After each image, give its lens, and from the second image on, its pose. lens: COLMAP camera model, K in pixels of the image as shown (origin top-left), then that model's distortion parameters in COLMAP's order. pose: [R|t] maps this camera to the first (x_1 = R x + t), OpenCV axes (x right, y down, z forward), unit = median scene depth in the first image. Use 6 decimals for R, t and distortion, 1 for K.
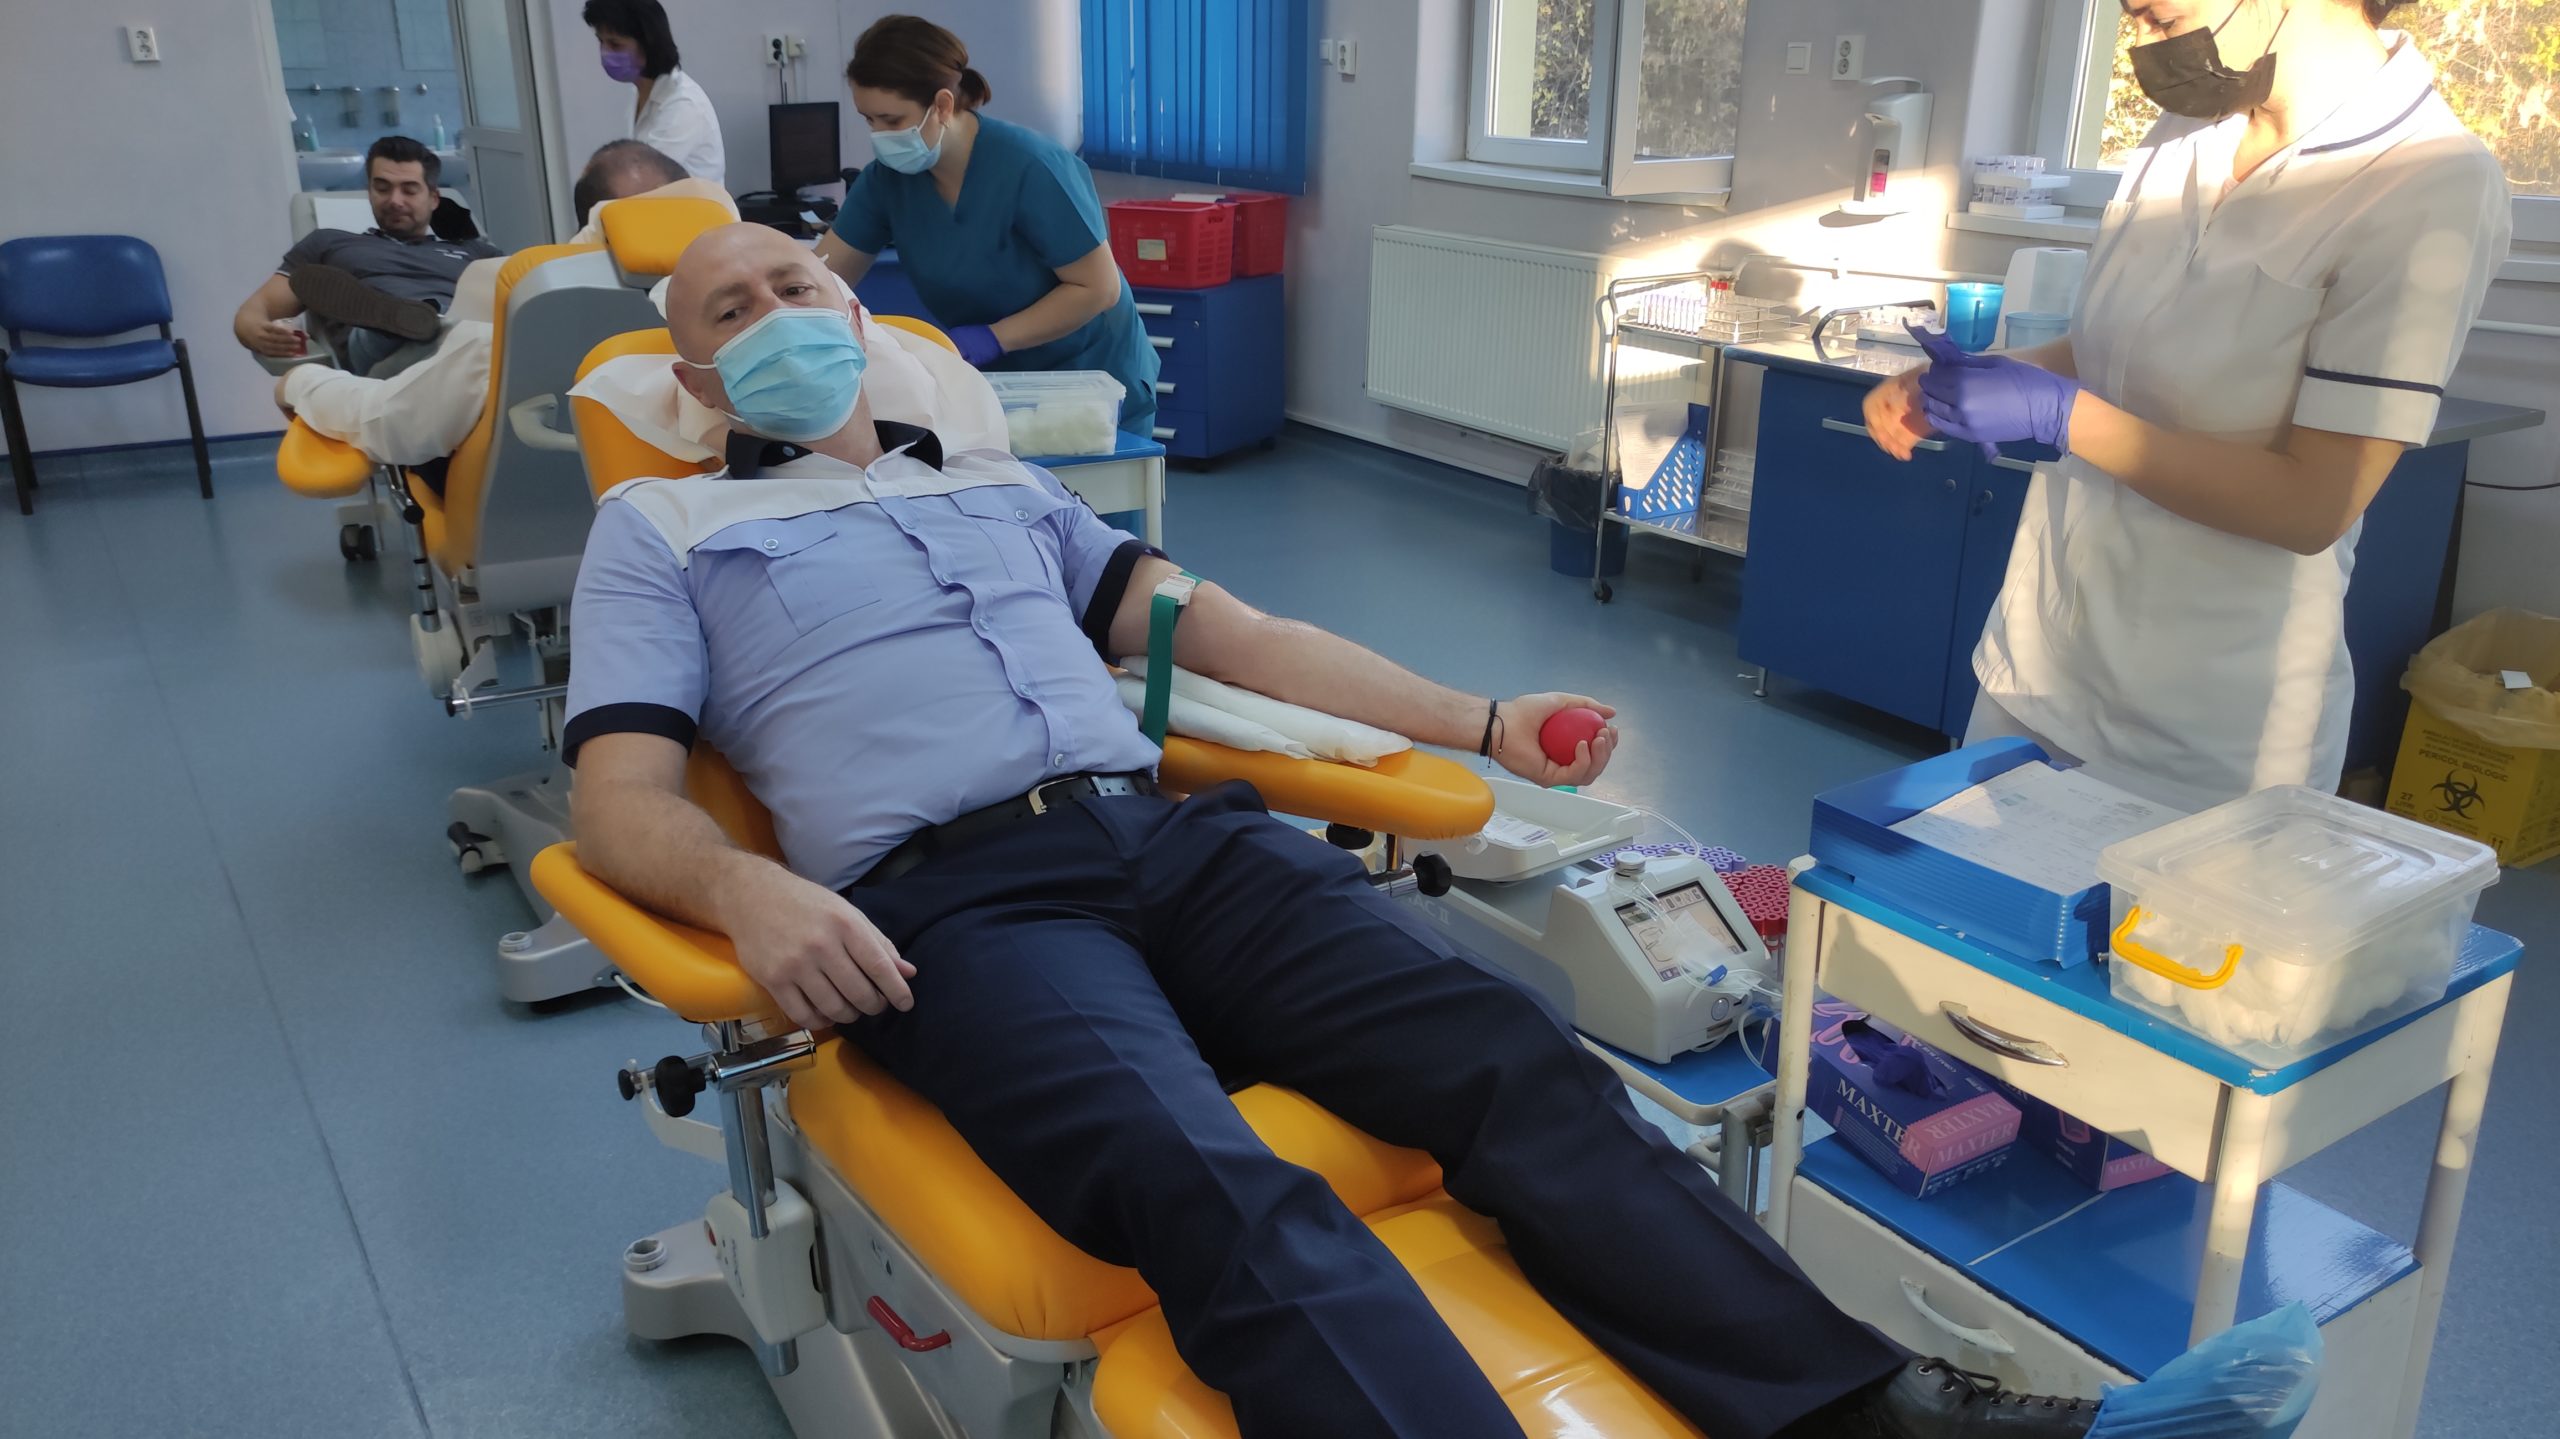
lens RADIAL K [[1882.0, 0, 1284.7], [0, 1882.0, 723.4], [0, 0, 1]] dist [0.032910, -0.034459]
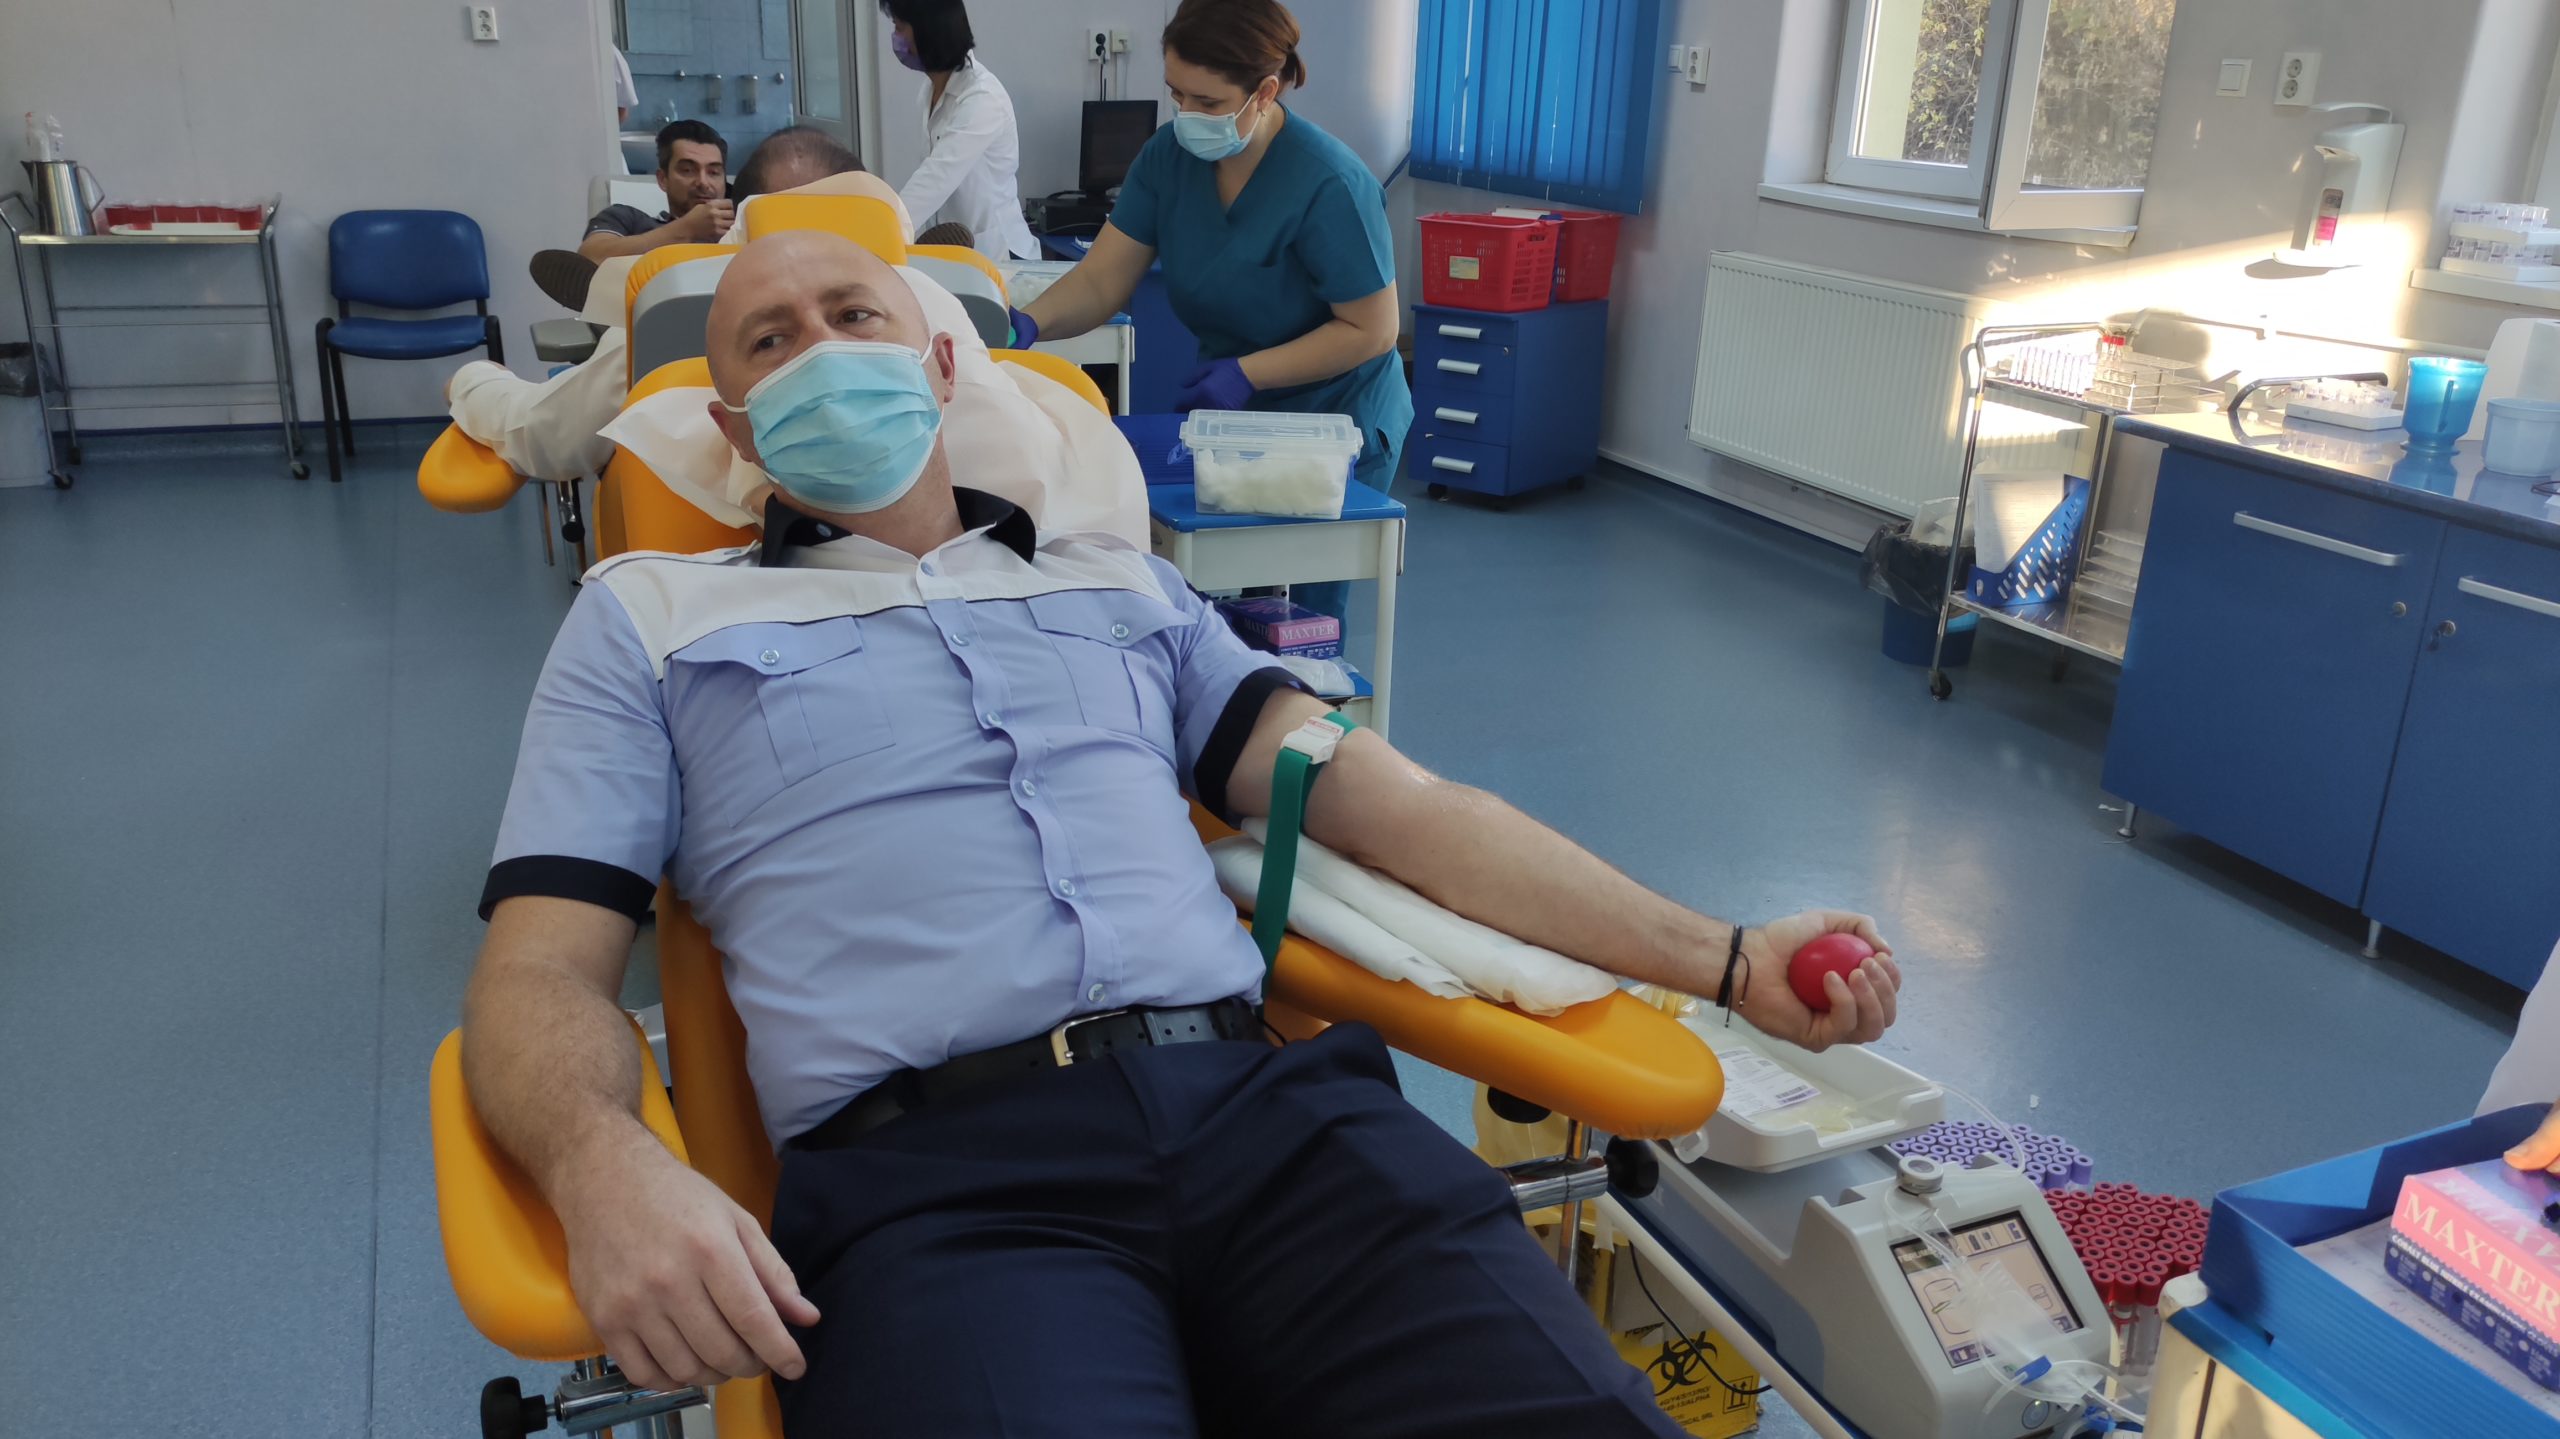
lens RADIAL K [[1895.6, 0, 1274.9], [0, 1895.6, 716.1], [0, 0, 1]] dist [0.043484, -0.072311]
pose [[0.981914, 0.083351, -0.169991, 0.021860], [-0.085121, 0.996366, -0.003140, -0.031682], [0.169112, 0.017553, 0.985441, 0.103903]]
